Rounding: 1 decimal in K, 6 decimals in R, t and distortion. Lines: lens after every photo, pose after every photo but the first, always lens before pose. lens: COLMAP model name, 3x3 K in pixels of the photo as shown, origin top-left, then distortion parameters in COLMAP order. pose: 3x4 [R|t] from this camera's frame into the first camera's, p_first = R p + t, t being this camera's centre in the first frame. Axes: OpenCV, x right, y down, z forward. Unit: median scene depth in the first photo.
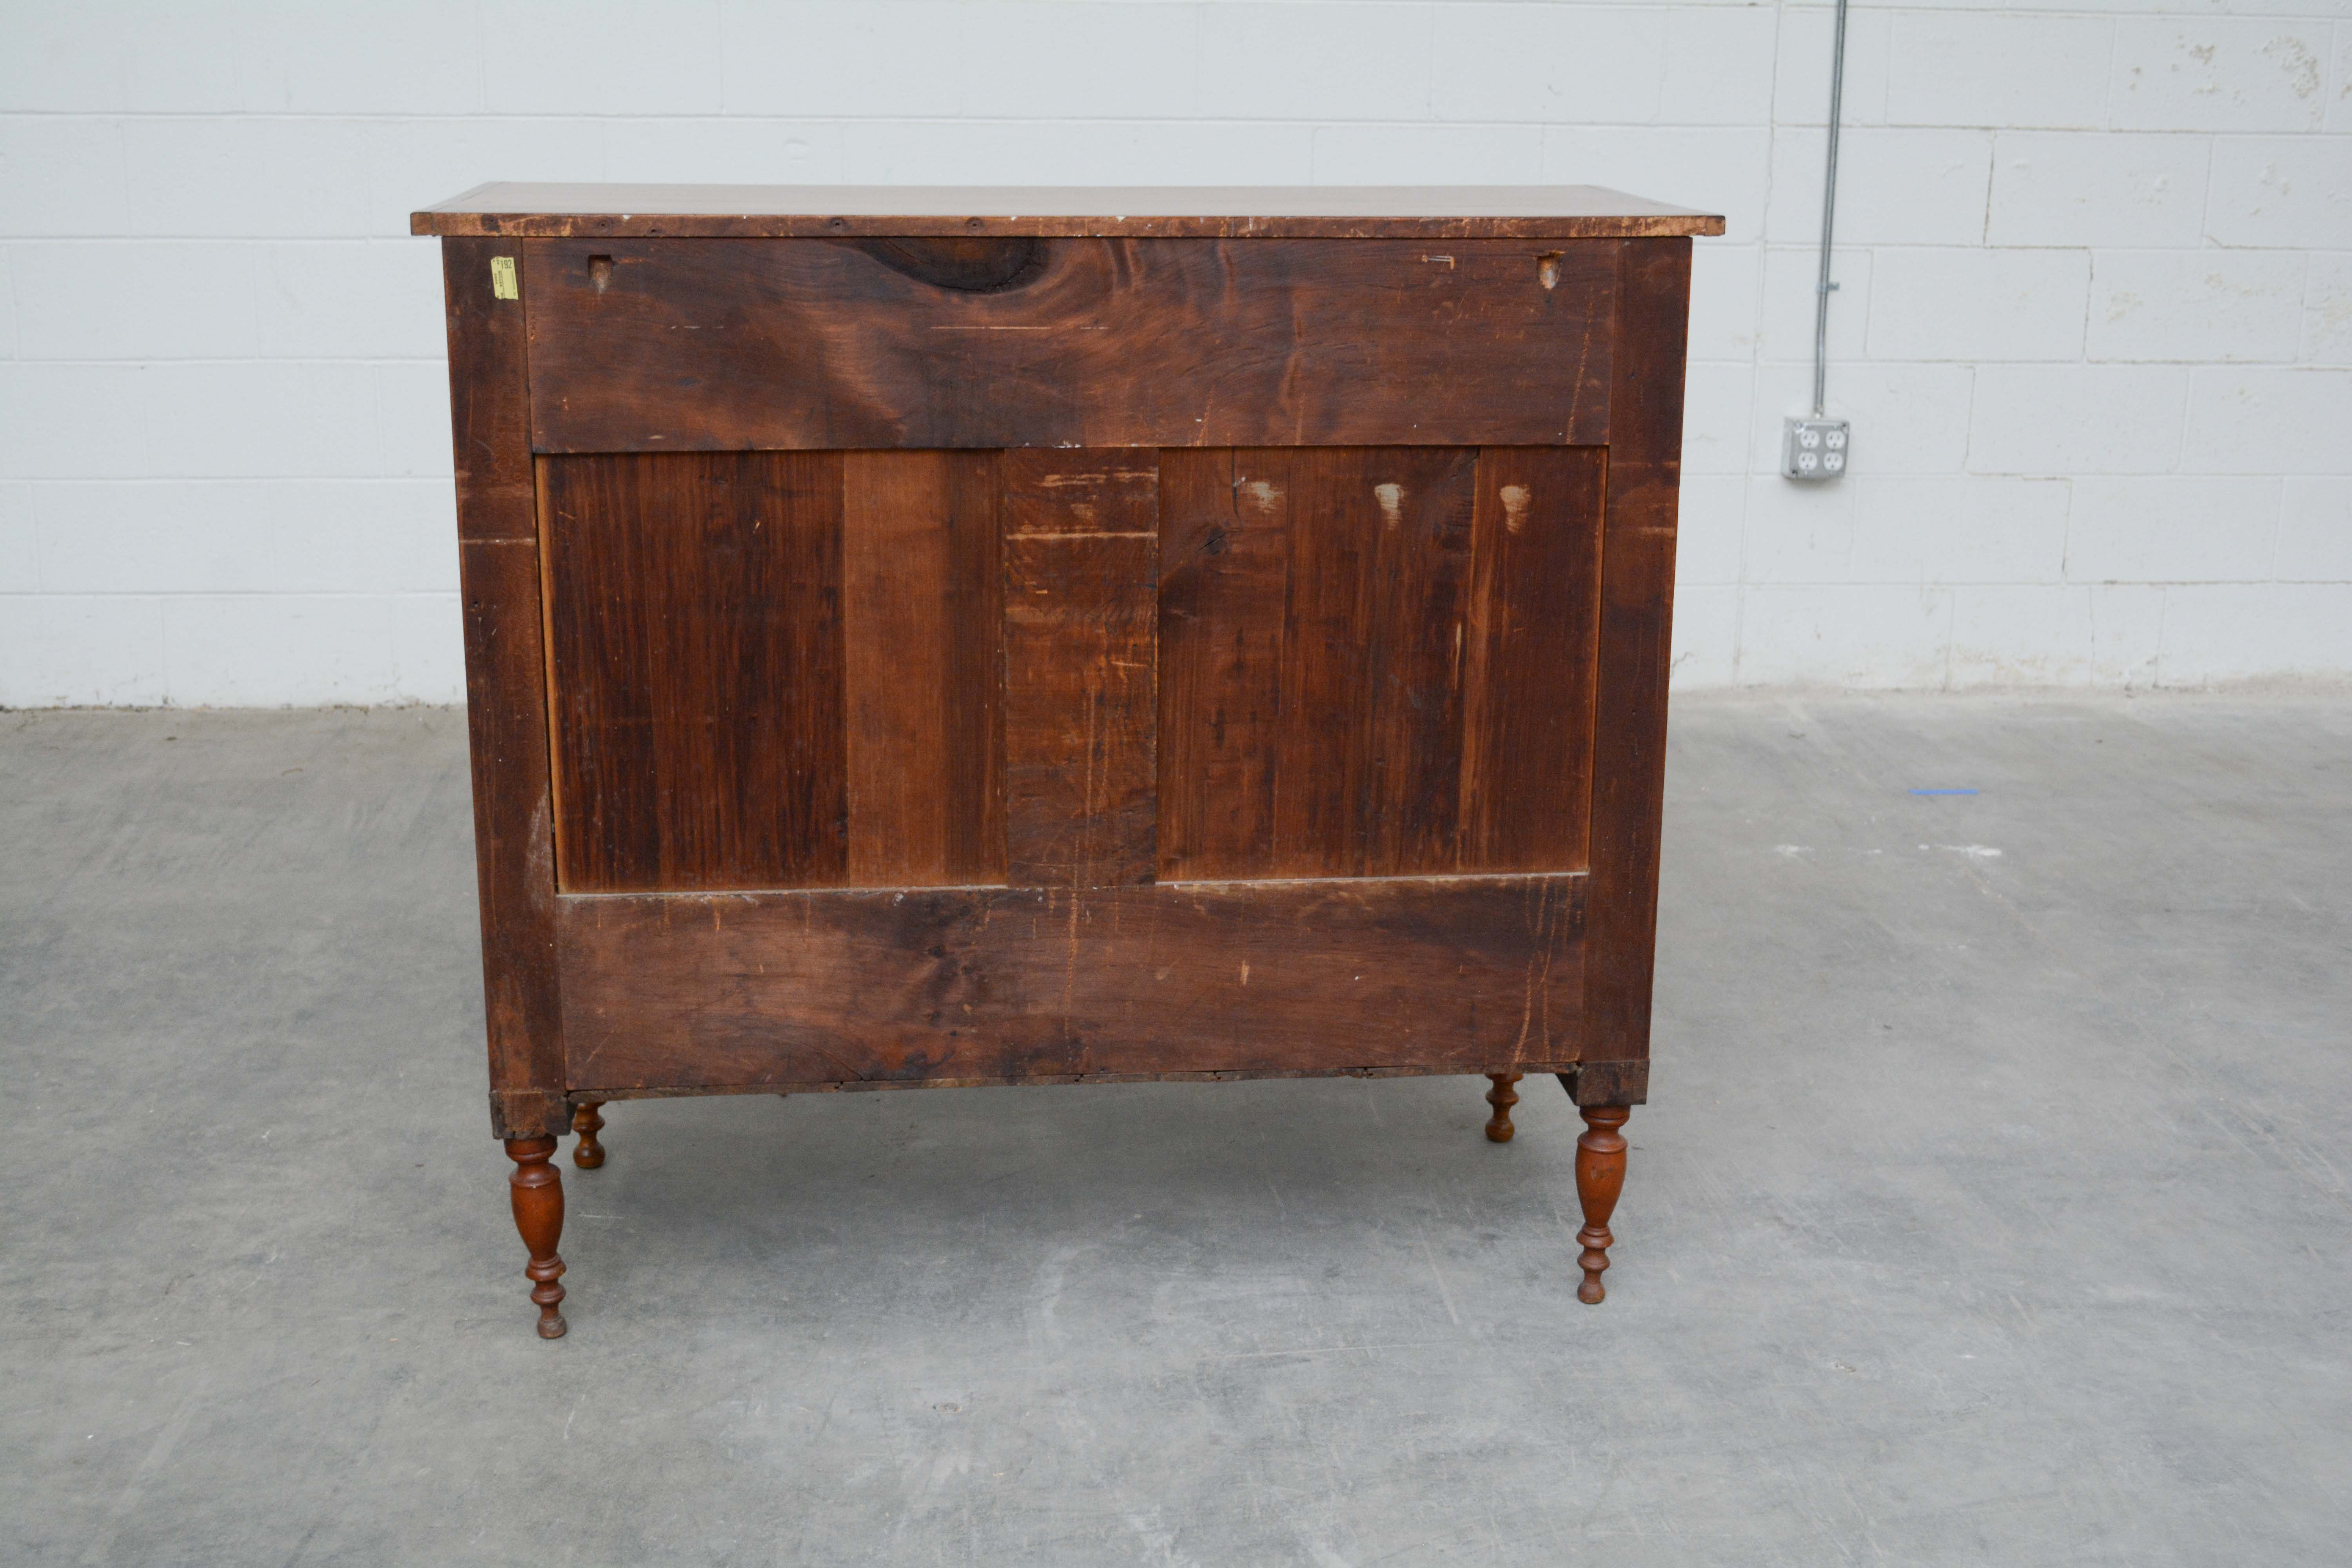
lens RADIAL K [[2771.7, 0, 1158.5], [0, 2771.7, 749.6], [0, 0, 1]] dist [-0.040410, 0.000000]
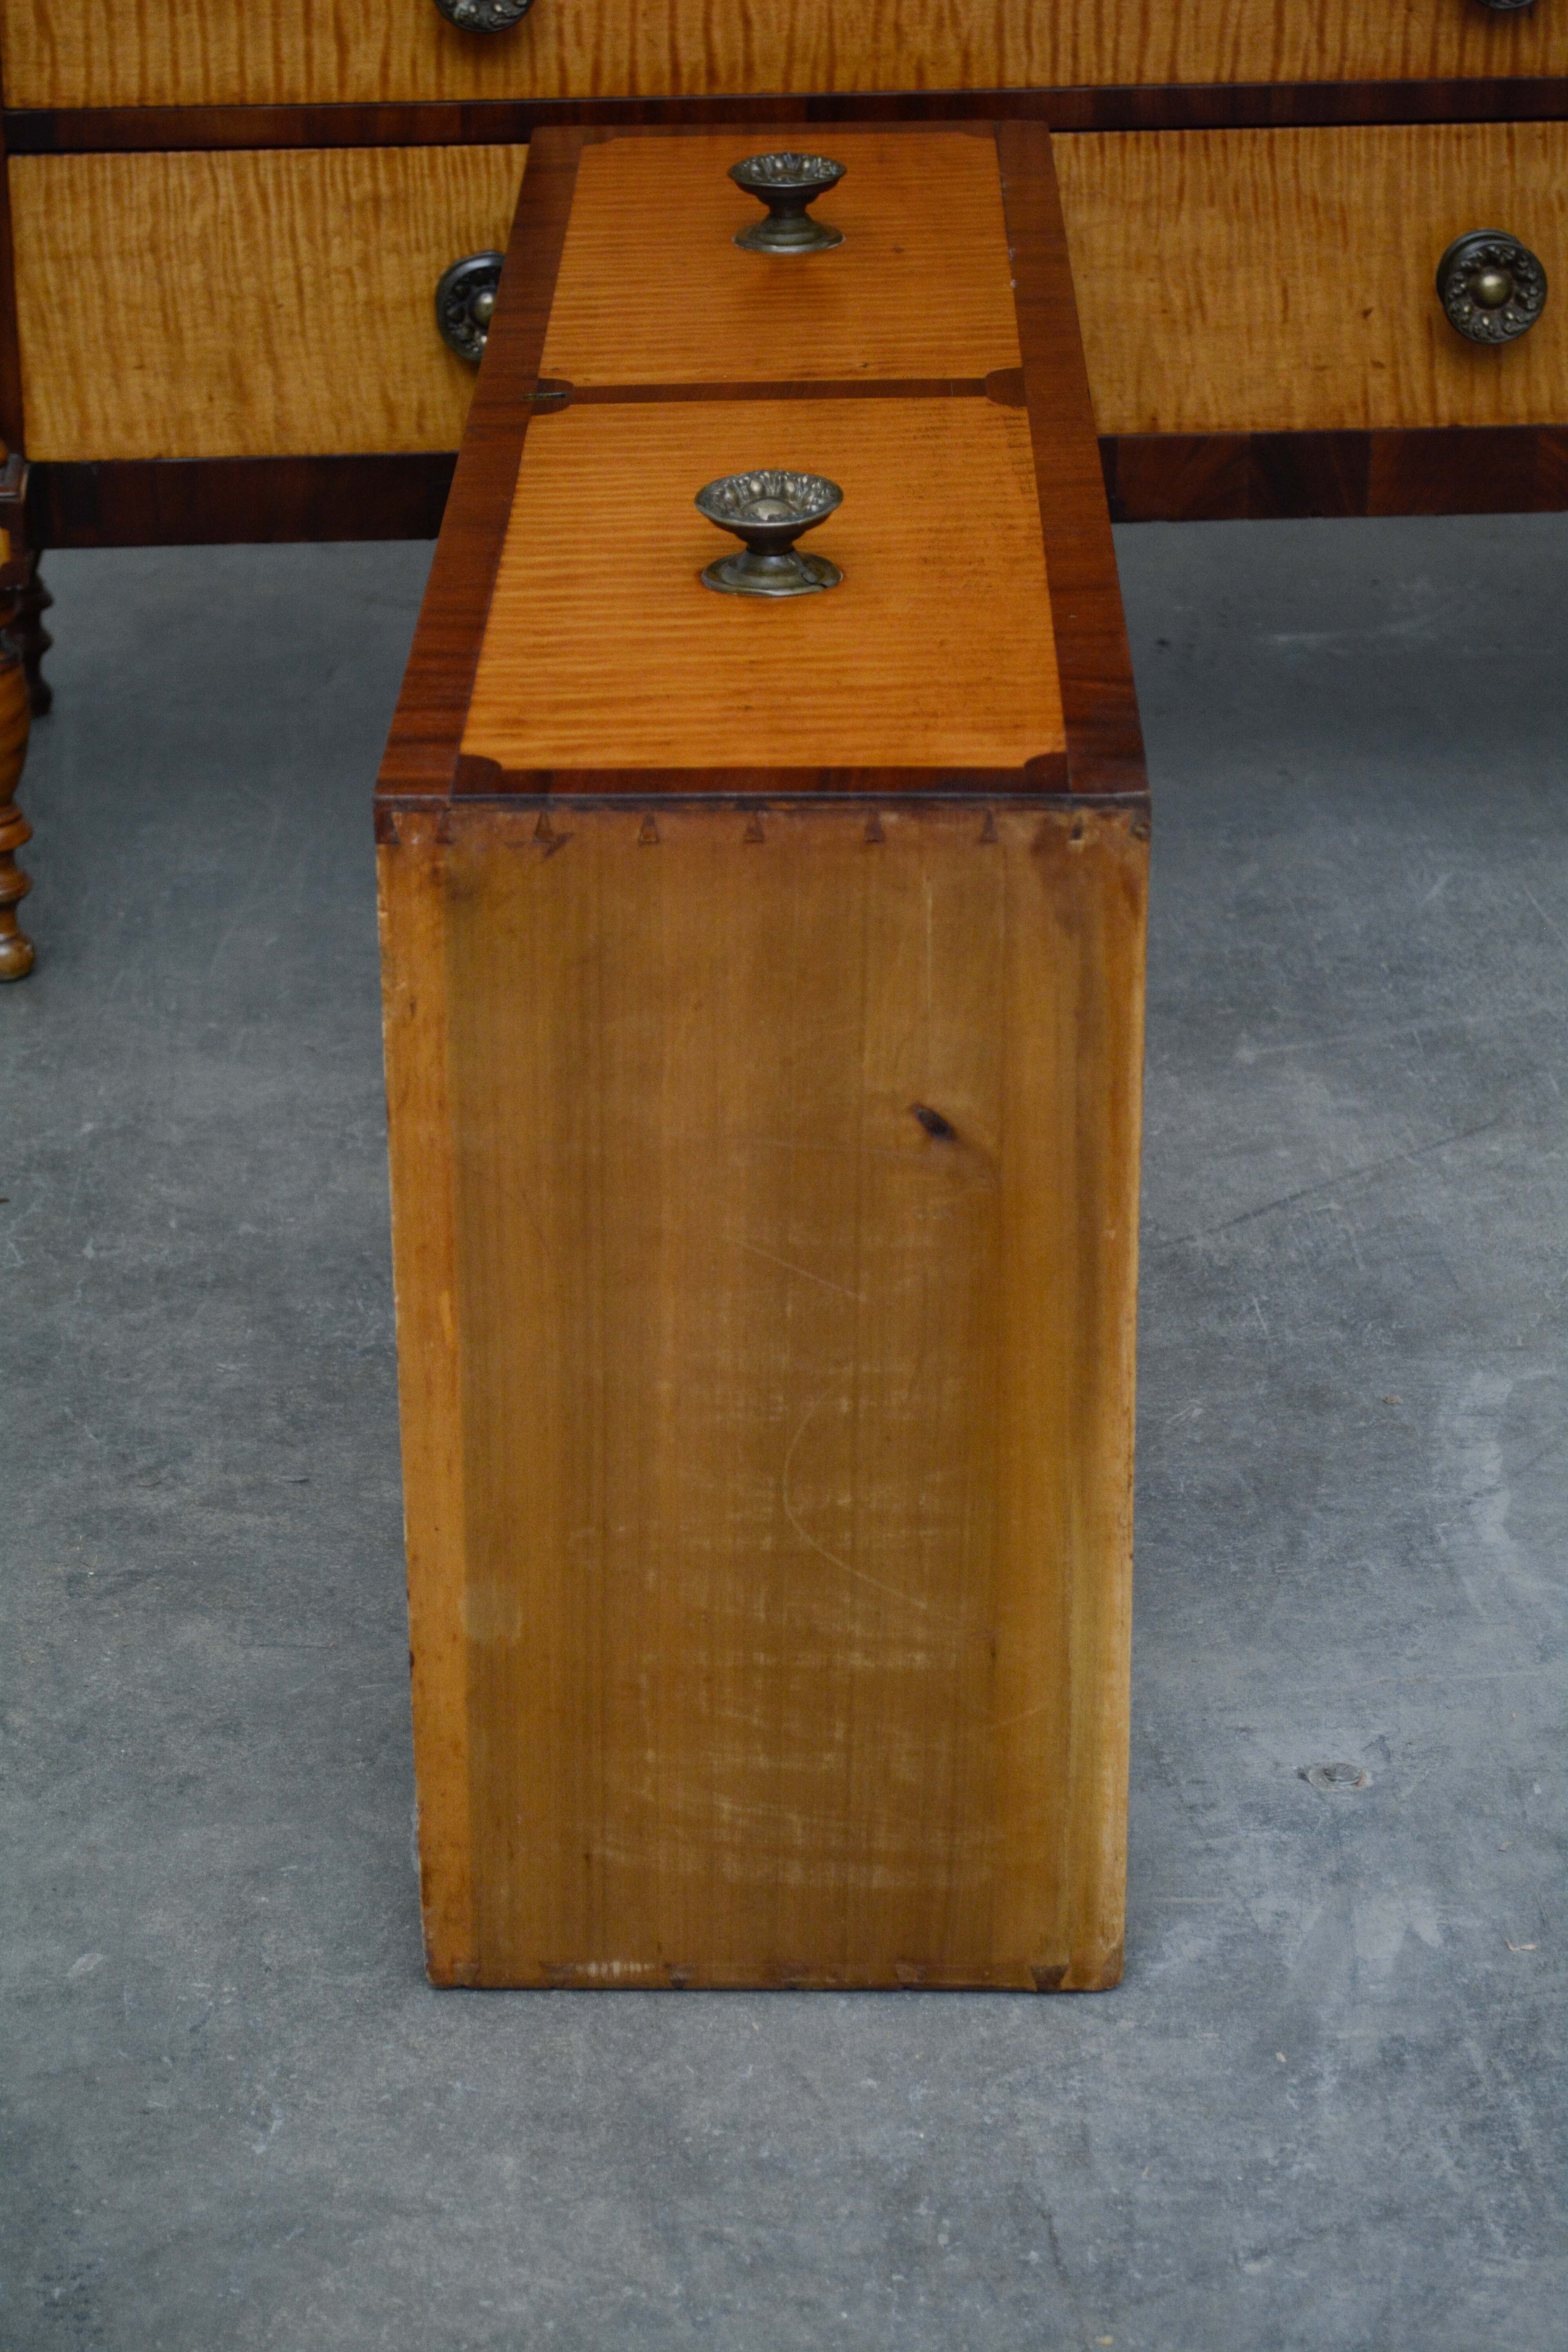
lens RADIAL K [[5241.2, 0, 740.8], [0, 5241.2, 1189.1], [0, 0, 1]] dist [0.035015, 0.000000]
pose [[0.999874, -0.012839, -0.009312, -0.149970], [0.014105, 0.988277, 0.152017, 0.033411], [0.007251, -0.152129, 0.988334, 0.242911]]
